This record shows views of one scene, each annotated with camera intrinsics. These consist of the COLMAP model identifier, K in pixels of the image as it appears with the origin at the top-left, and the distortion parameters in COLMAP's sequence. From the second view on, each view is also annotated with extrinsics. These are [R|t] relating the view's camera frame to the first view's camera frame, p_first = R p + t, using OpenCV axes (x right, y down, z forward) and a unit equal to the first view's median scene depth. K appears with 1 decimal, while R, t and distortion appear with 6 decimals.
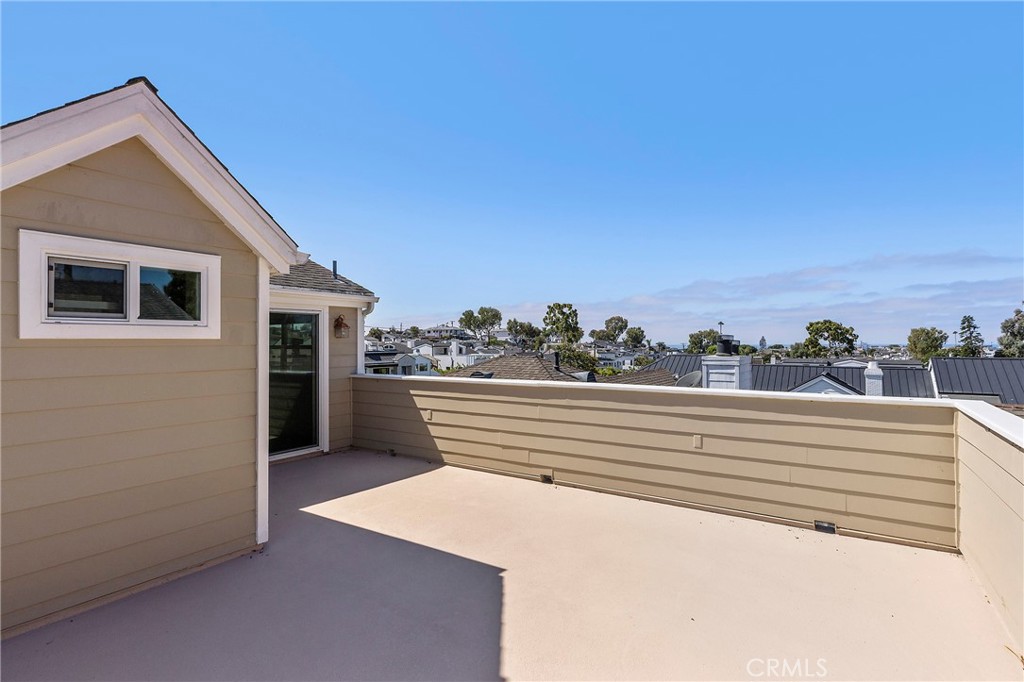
lens RADIAL K [[505.7, 0, 512.0], [0, 505.7, 341.0], [0, 0, 1]] dist [0.002288, 0.000660]
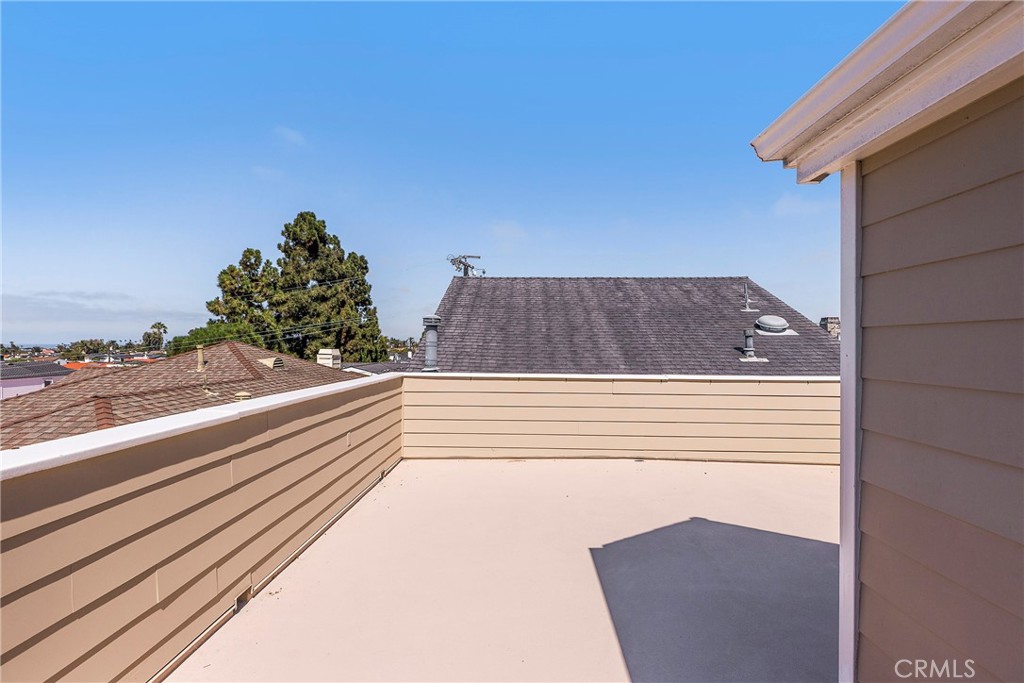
lens RADIAL K [[505.7, 0, 512.0], [0, 505.7, 341.5], [0, 0, 1]] dist [0.002288, 0.000660]
pose [[-0.536323, 0.001079, 0.844012, -0.503014], [-0.009310, 0.999931, -0.007194, 0.016402], [-0.843961, -0.011716, -0.536276, 1.047177]]
